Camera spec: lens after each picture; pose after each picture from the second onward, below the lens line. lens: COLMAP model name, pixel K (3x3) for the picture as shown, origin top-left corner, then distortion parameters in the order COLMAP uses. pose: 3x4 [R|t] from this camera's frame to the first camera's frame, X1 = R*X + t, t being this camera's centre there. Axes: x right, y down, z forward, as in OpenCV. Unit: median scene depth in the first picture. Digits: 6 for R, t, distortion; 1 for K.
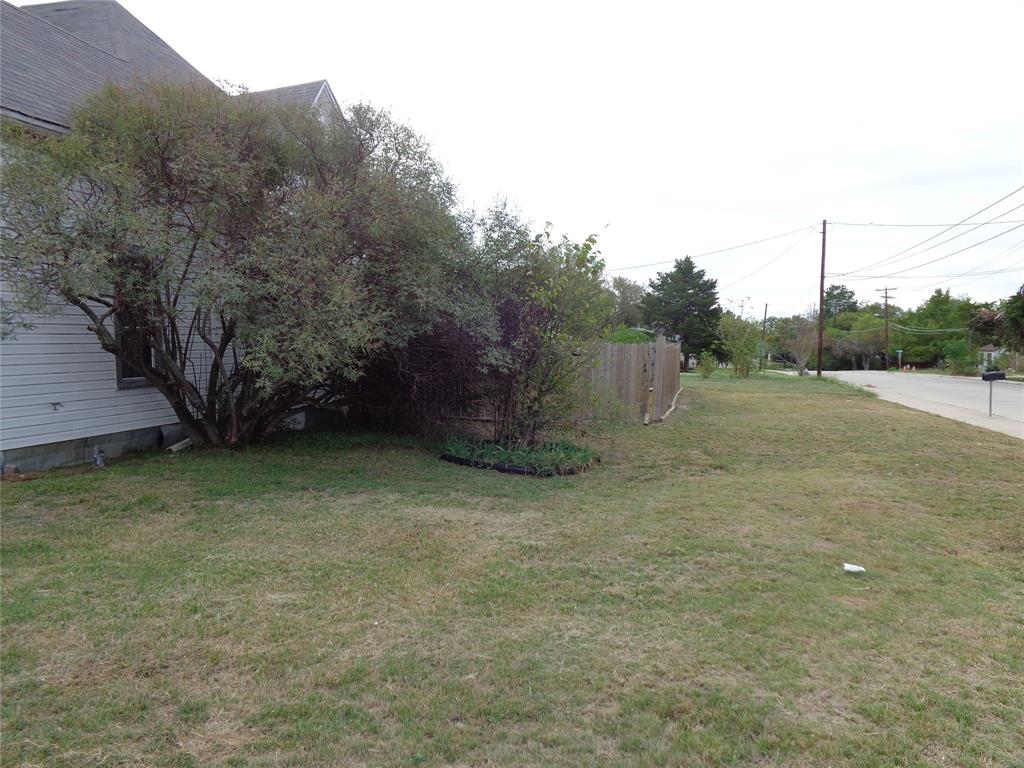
lens RADIAL K [[772.8, 0, 512.0], [0, 772.8, 384.0], [0, 0, 1]] dist [0.013338, 0.000195]
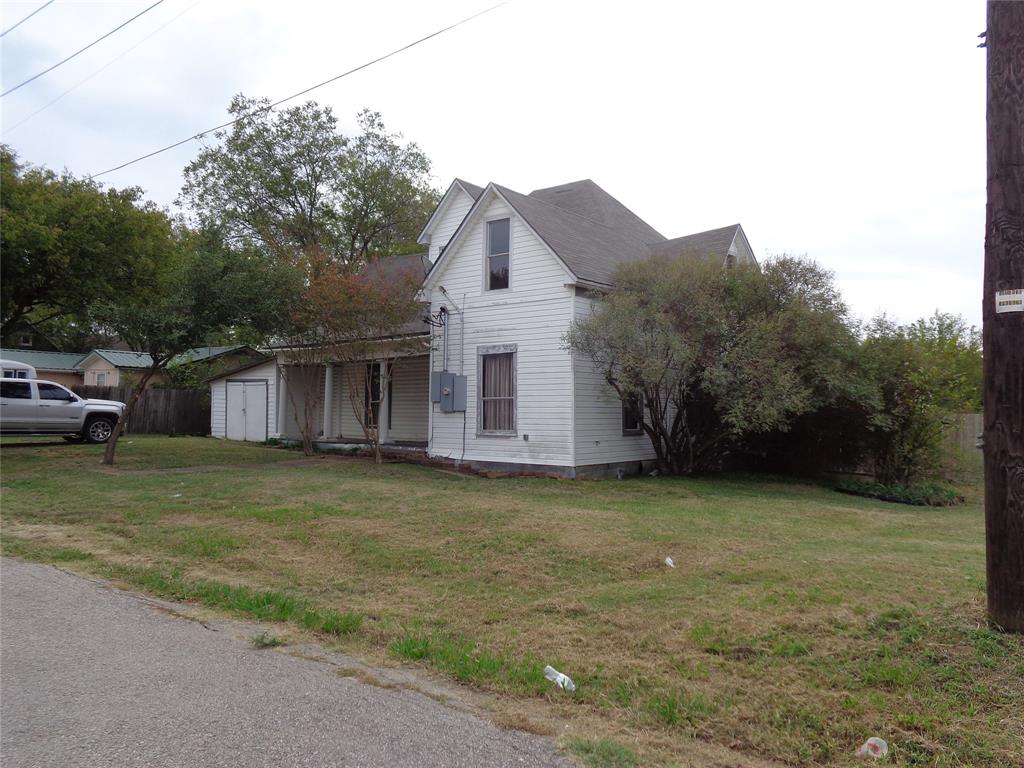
lens RADIAL K [[772.8, 0, 512.0], [0, 772.8, 384.0], [0, 0, 1]] dist [0.013338, 0.000195]
pose [[0.908197, 0.001531, -0.418541, -0.037529], [-0.039878, 0.995761, -0.082889, 0.044821], [0.416640, 0.091970, 0.904407, -0.612498]]
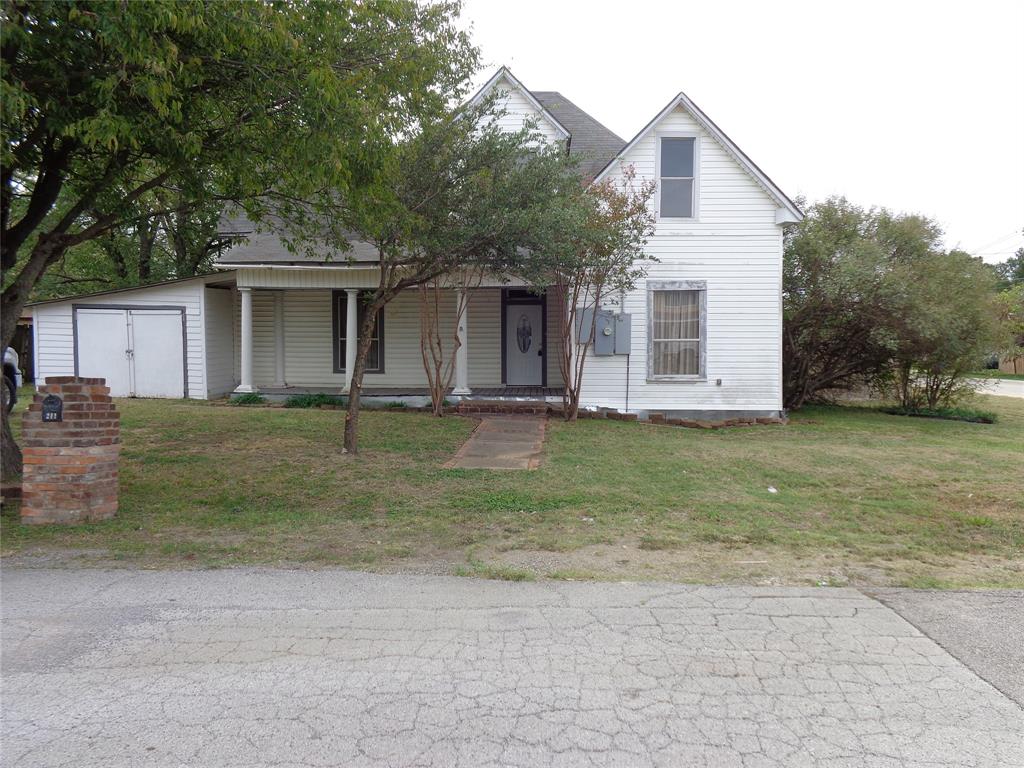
lens RADIAL K [[772.8, 0, 512.0], [0, 772.8, 384.0], [0, 0, 1]] dist [0.013338, 0.000195]
pose [[0.975852, -0.001216, 0.218429, -1.572749], [-0.000505, 0.999969, 0.007822, 0.008931], [-0.218432, -0.007744, 0.975821, -0.509842]]
